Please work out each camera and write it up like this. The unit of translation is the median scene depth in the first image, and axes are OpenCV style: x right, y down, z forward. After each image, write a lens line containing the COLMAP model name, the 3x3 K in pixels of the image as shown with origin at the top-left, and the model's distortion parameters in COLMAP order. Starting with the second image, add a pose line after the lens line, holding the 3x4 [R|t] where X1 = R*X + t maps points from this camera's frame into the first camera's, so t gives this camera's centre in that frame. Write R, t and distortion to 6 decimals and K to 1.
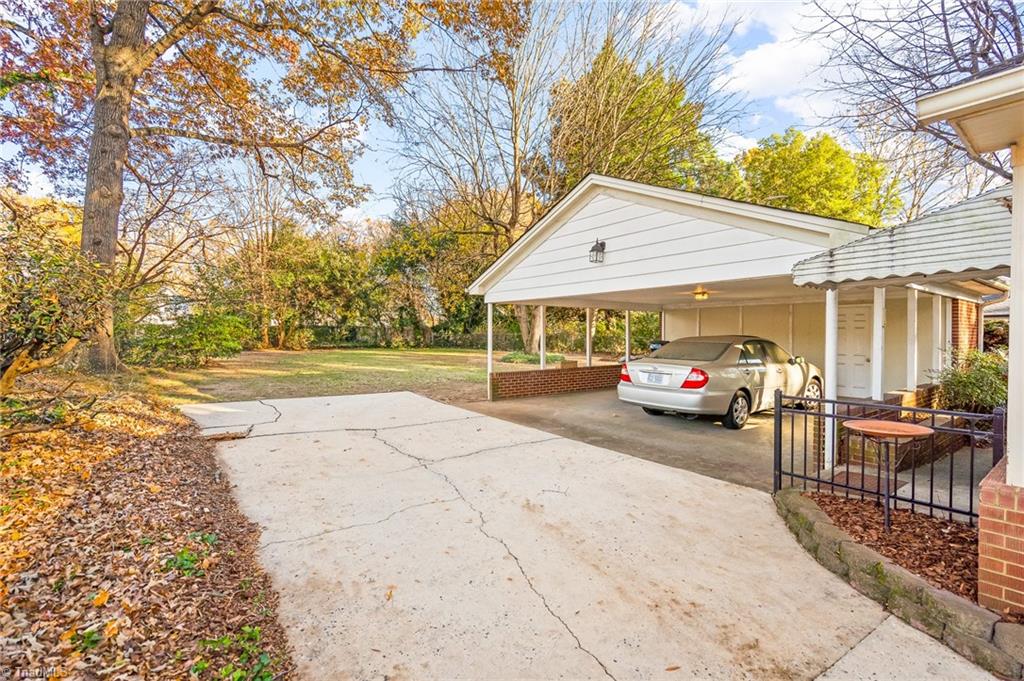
lens RADIAL K [[465.2, 0, 516.5], [0, 465.2, 337.7], [0, 0, 1]] dist [-0.008694, 0.002742]
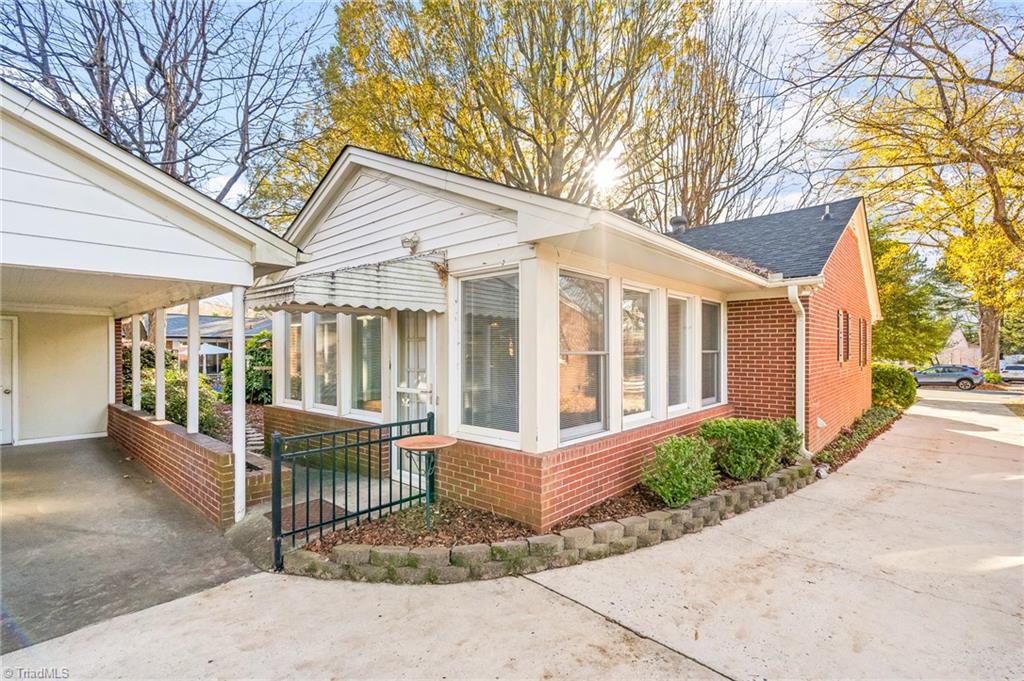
lens RADIAL K [[465.2, 0, 518.3], [0, 465.2, 349.1], [0, 0, 1]] dist [-0.008694, 0.002742]
pose [[-0.183465, 0.005528, 0.983011, -0.328558], [0.011193, 0.999931, -0.003535, -0.025515], [-0.982963, 0.010355, -0.183514, 0.852642]]
